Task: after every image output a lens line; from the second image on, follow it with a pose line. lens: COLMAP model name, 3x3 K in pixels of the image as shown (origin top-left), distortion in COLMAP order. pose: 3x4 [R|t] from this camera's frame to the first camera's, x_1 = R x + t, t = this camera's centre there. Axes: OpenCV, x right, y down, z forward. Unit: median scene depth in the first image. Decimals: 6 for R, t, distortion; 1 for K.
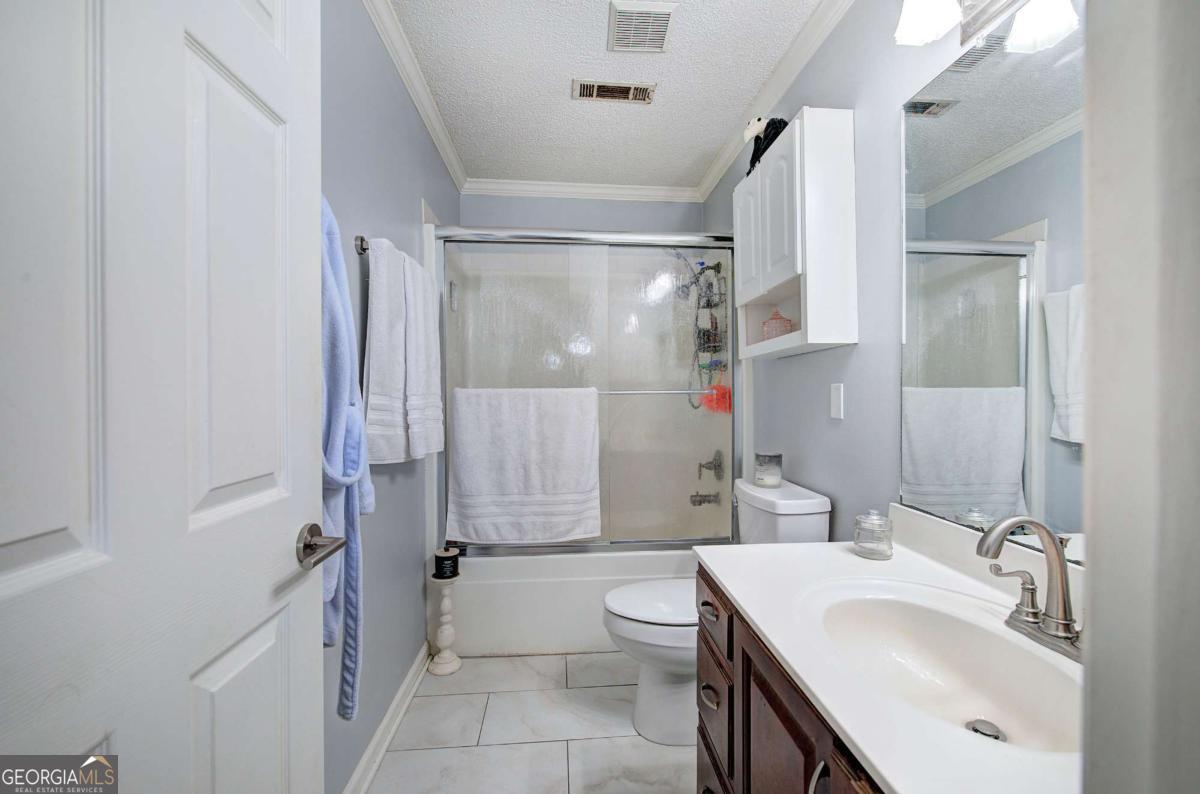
lens RADIAL K [[508.7, 0, 605.9], [0, 508.7, 395.6], [0, 0, 1]] dist [-0.007886, 0.003032]
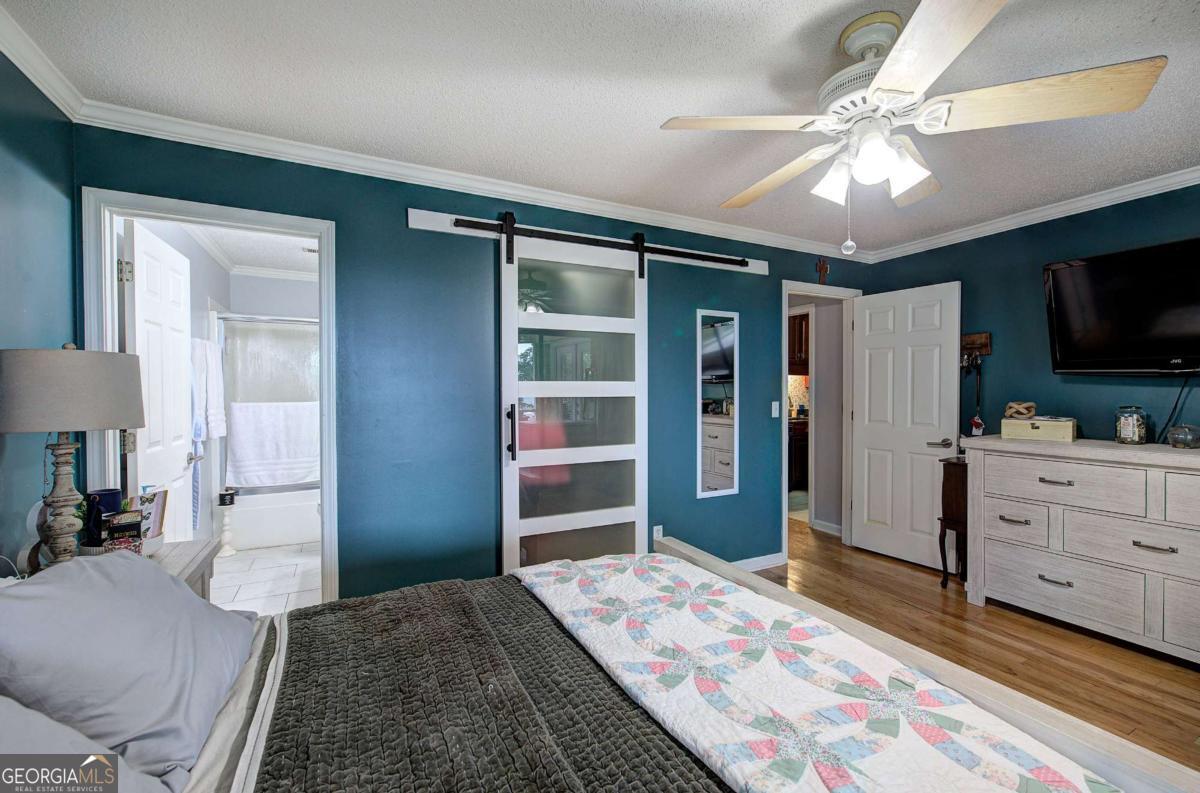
lens RADIAL K [[508.7, 0, 605.9], [0, 508.7, 395.1], [0, 0, 1]] dist [-0.007886, 0.003032]
pose [[0.927825, -0.003135, 0.373002, 0.267030], [-0.002148, 0.999903, 0.013747, -0.066652], [-0.373009, -0.013556, 0.927729, -1.169597]]
